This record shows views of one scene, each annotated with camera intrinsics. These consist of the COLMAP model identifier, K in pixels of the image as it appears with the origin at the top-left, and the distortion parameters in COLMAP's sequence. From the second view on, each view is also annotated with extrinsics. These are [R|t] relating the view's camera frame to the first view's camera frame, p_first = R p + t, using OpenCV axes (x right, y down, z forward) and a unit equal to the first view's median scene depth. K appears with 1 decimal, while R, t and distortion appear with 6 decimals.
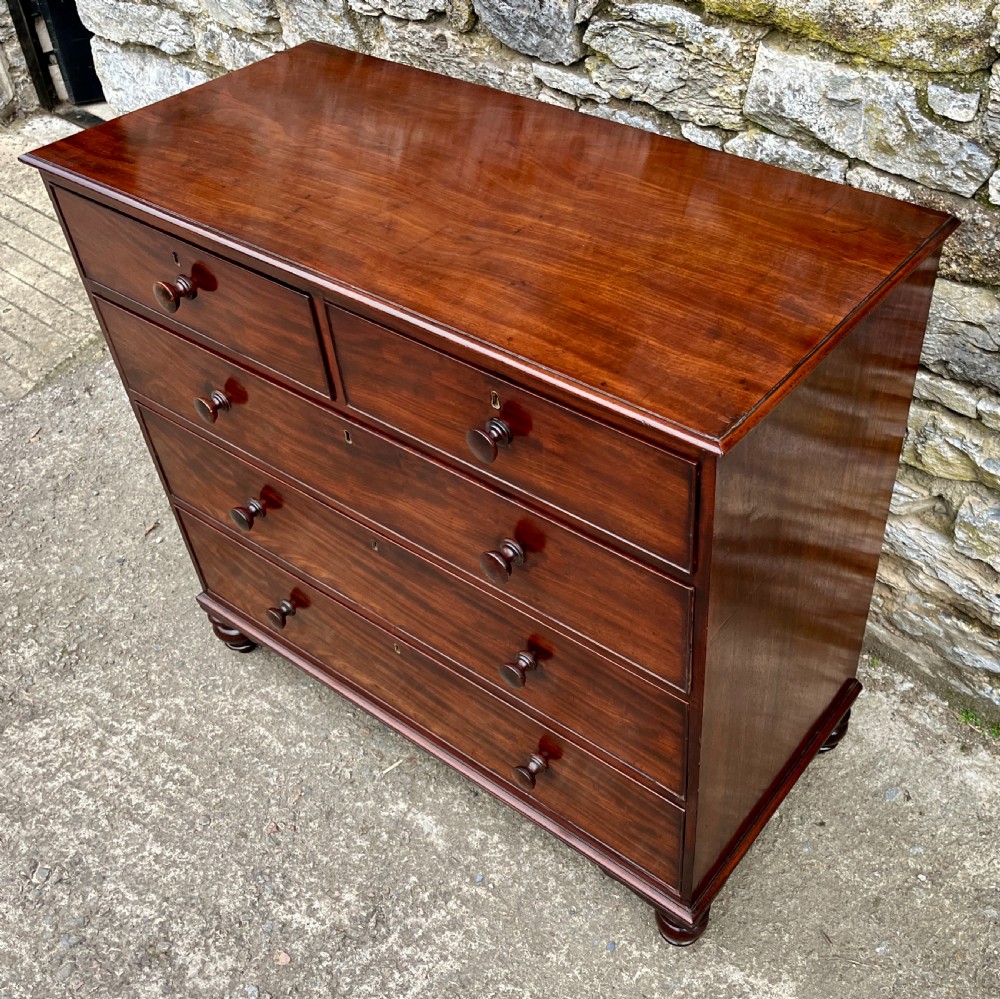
lens RADIAL K [[1104.1, 0, 603.7], [0, 1104.1, 503.8], [0, 0, 1]] dist [0.023108, 0.011713]
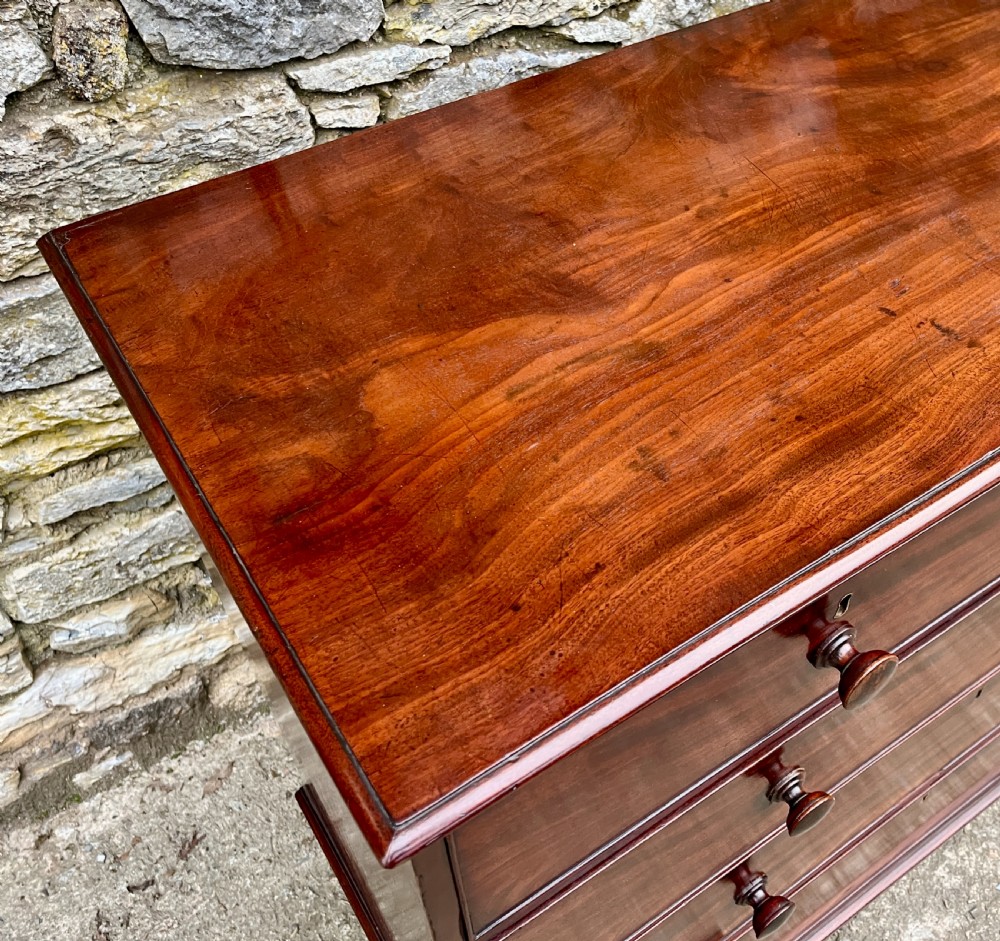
lens RADIAL K [[1022.0, 0, 606.6], [0, 1022.0, 451.1], [0, 0, 1]] dist [0.071811, -0.106234]
pose [[0.318783, -0.668728, 0.671700, -0.552429], [0.616510, 0.684569, 0.388949, -0.409343], [-0.719926, 0.290119, 0.630506, 0.666928]]
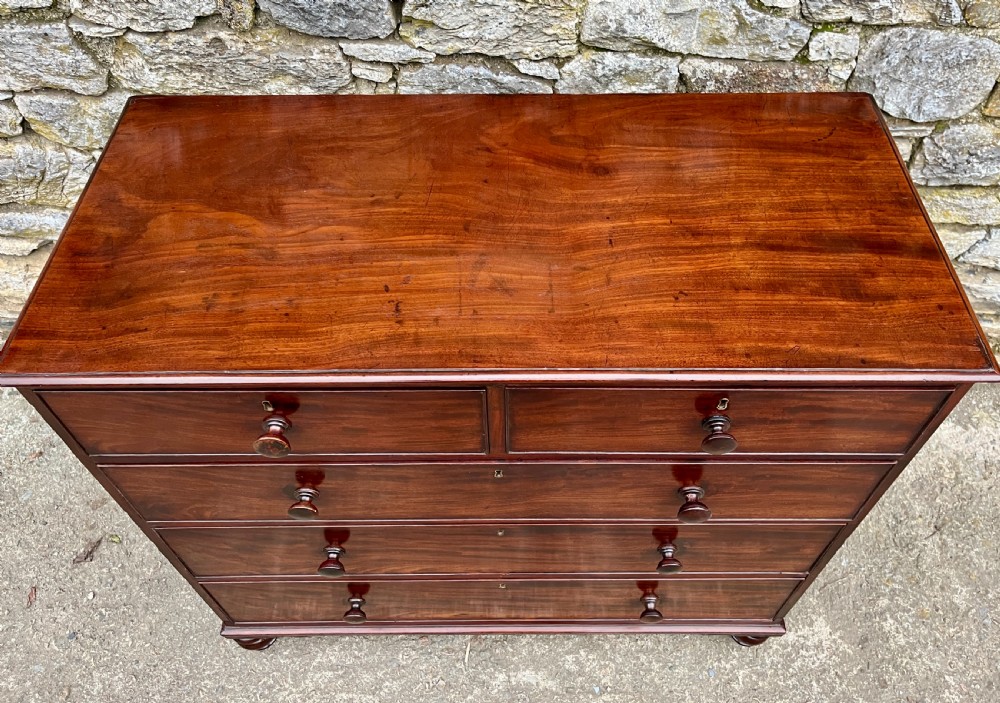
lens RADIAL K [[778.1, 0, 519.2], [0, 778.1, 335.2], [0, 0, 1]] dist [0.064839, -0.076476]
pose [[0.802866, -0.451577, 0.389211, -0.375447], [0.381856, 0.890894, 0.245954, -0.298457], [-0.457813, -0.048845, 0.887706, 0.280018]]
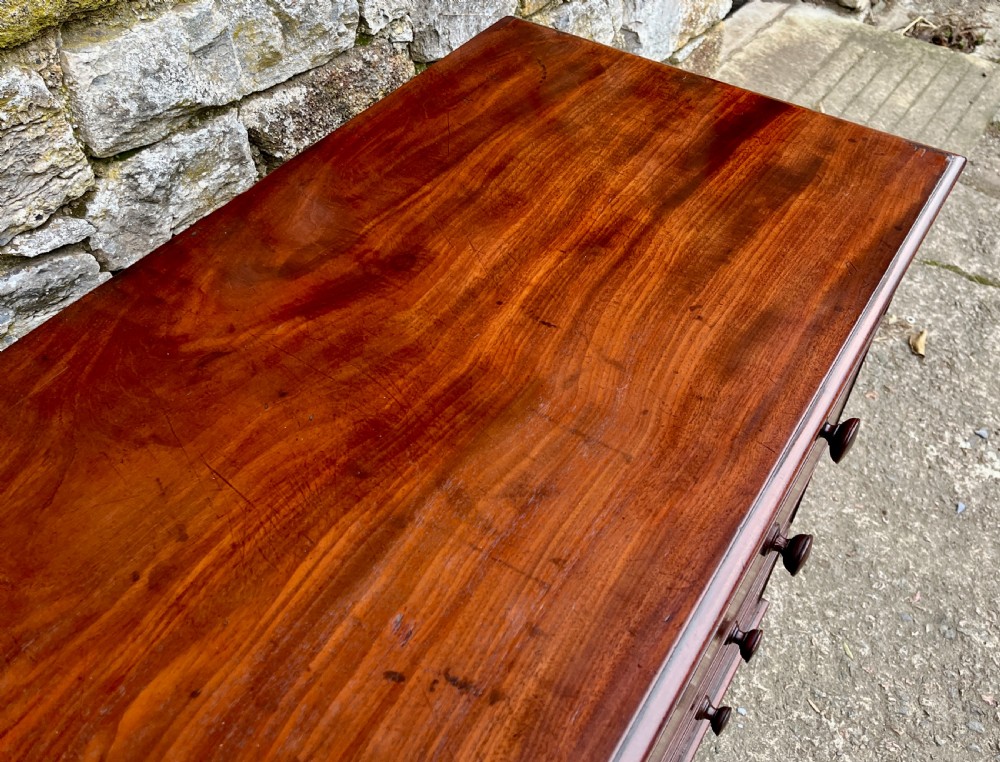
lens RADIAL K [[860.7, 0, 542.2], [0, 860.7, 362.9], [0, 0, 1]] dist [0.078474, -0.102405]
pose [[-0.068802, -0.710593, 0.700231, -0.346978], [0.652796, 0.498702, 0.570223, -0.406506], [-0.754403, 0.496341, 0.429560, 0.614678]]
